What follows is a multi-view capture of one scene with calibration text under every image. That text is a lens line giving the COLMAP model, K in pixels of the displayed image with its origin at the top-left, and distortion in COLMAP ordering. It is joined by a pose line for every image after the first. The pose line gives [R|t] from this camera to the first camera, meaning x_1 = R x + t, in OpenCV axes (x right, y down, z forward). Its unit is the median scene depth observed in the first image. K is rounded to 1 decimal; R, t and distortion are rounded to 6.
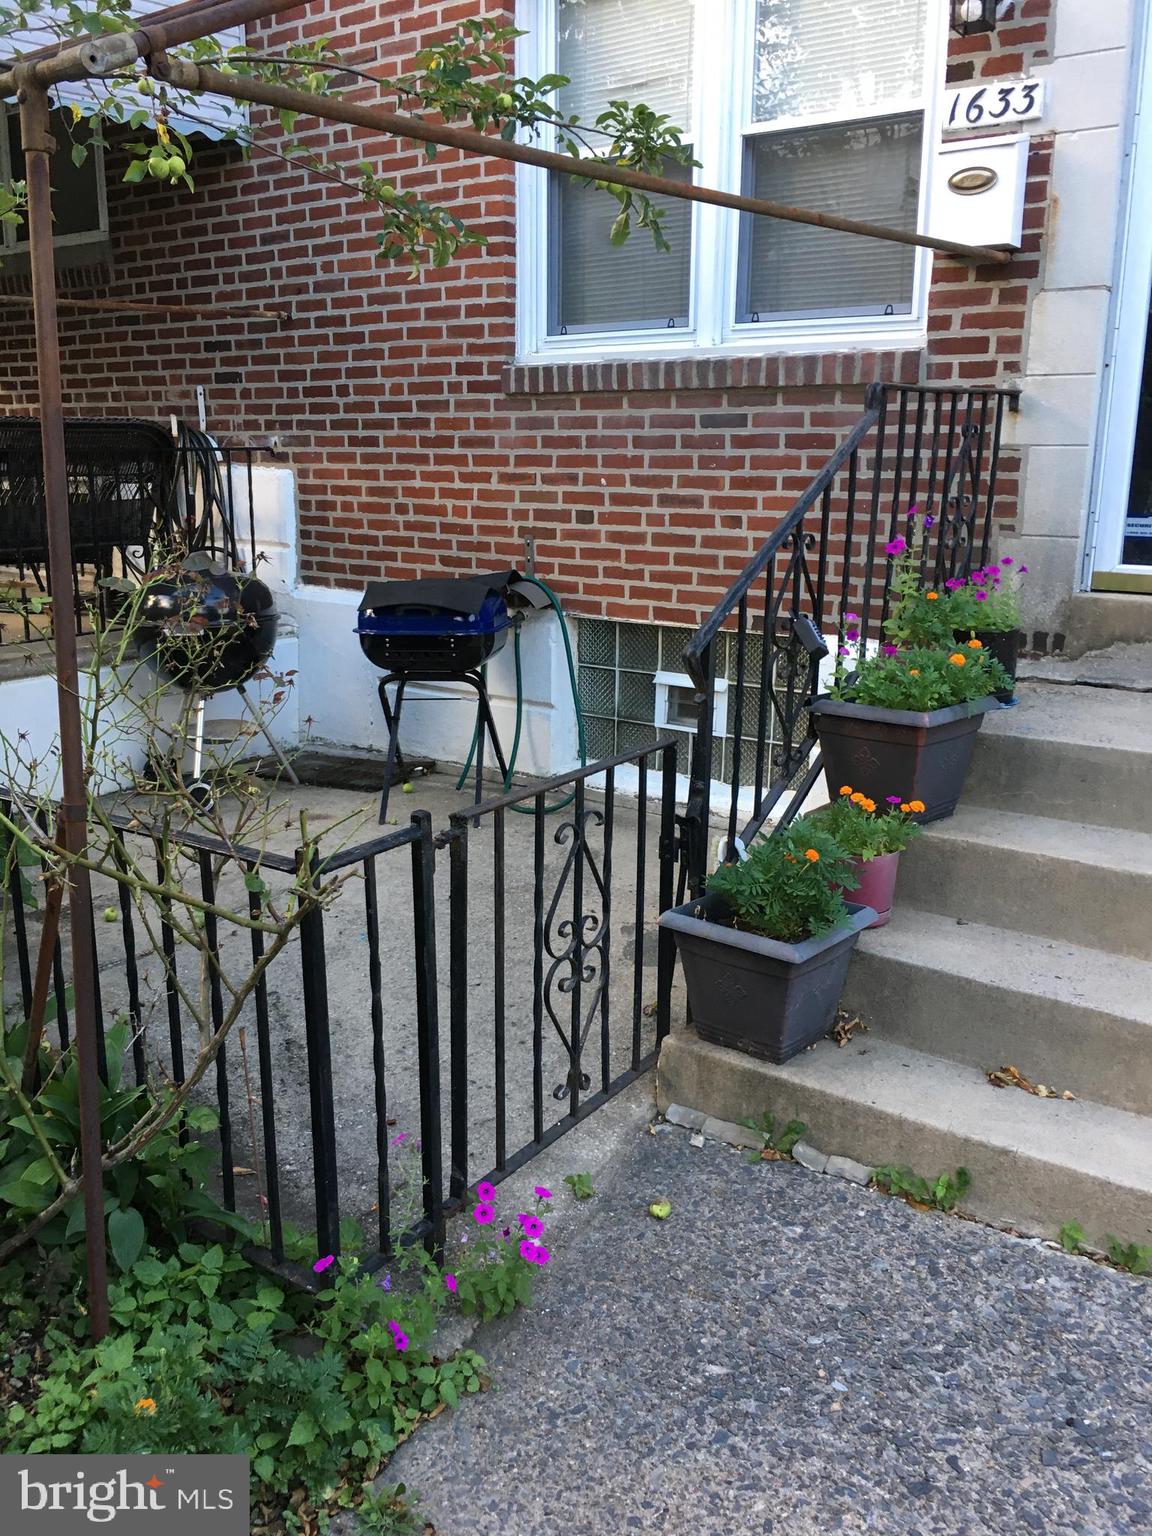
lens RADIAL K [[1326.7, 0, 588.0], [0, 1326.7, 762.1], [0, 0, 1]] dist [0.046504, -0.043371]
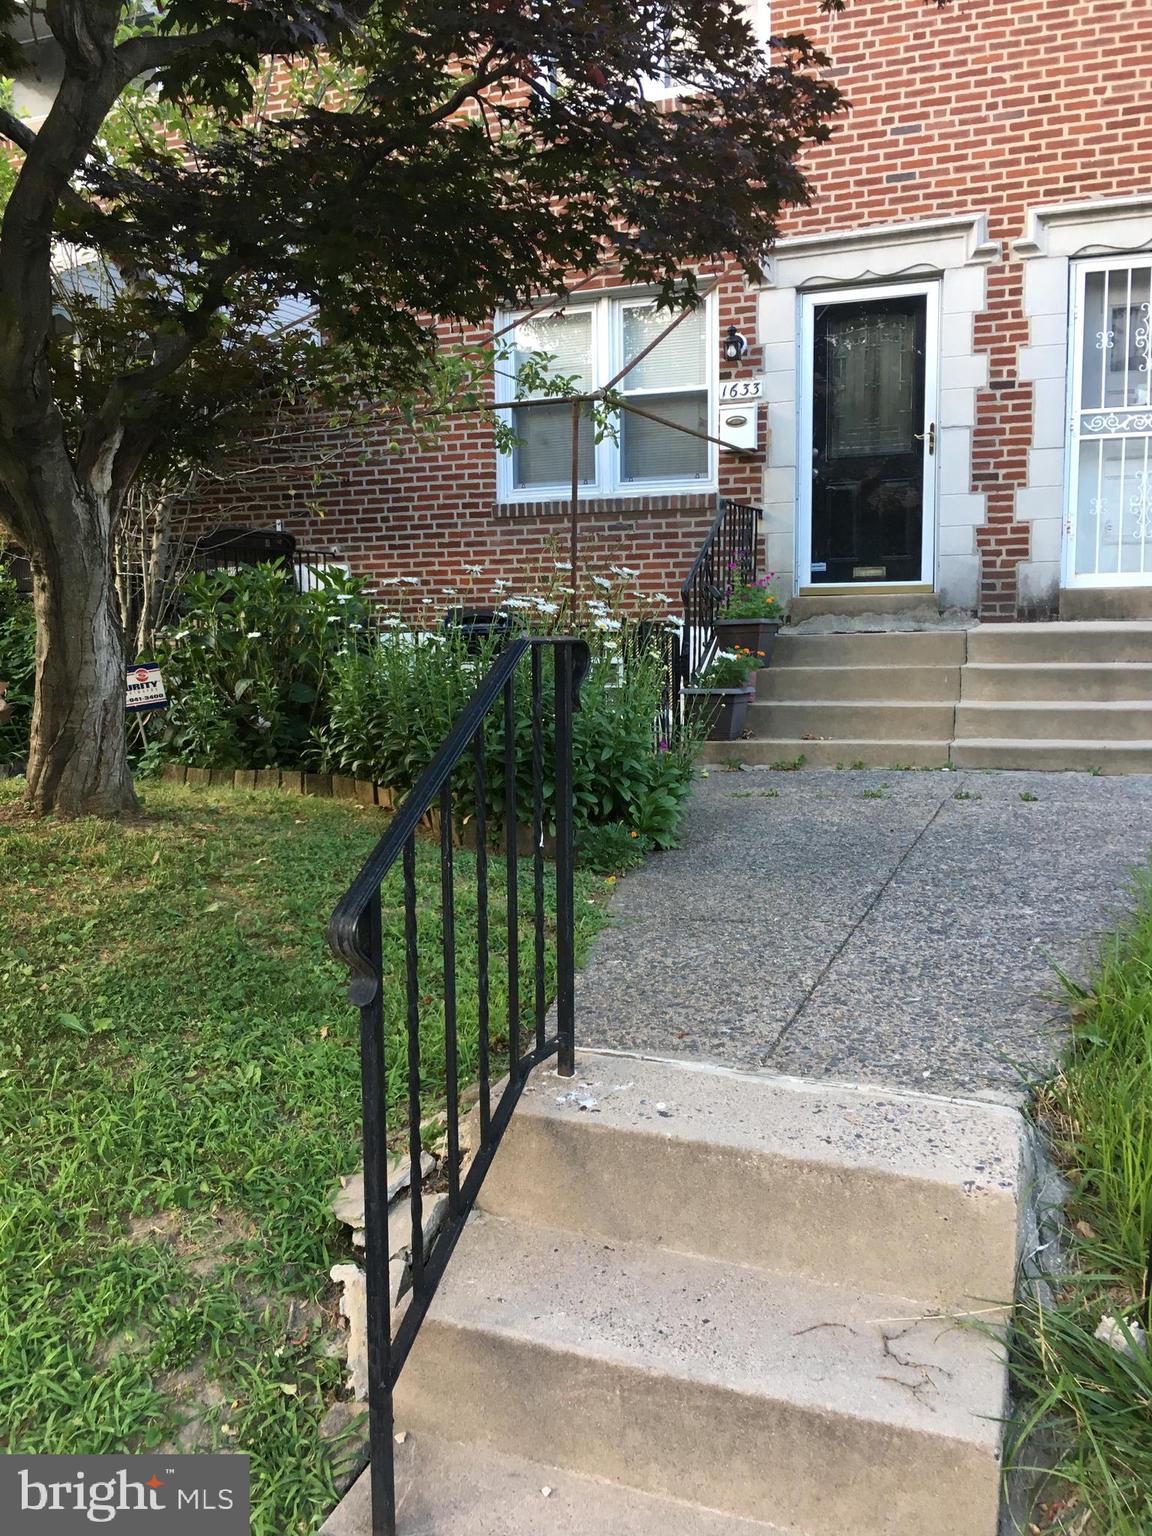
lens RADIAL K [[1326.7, 0, 566.3], [0, 1326.7, 771.8], [0, 0, 1]] dist [0.046504, -0.043371]
pose [[0.965266, -0.047112, 0.256986, -0.471662], [0.078514, 0.990450, -0.113331, 0.308494], [-0.249193, 0.129571, 0.959747, -0.808230]]
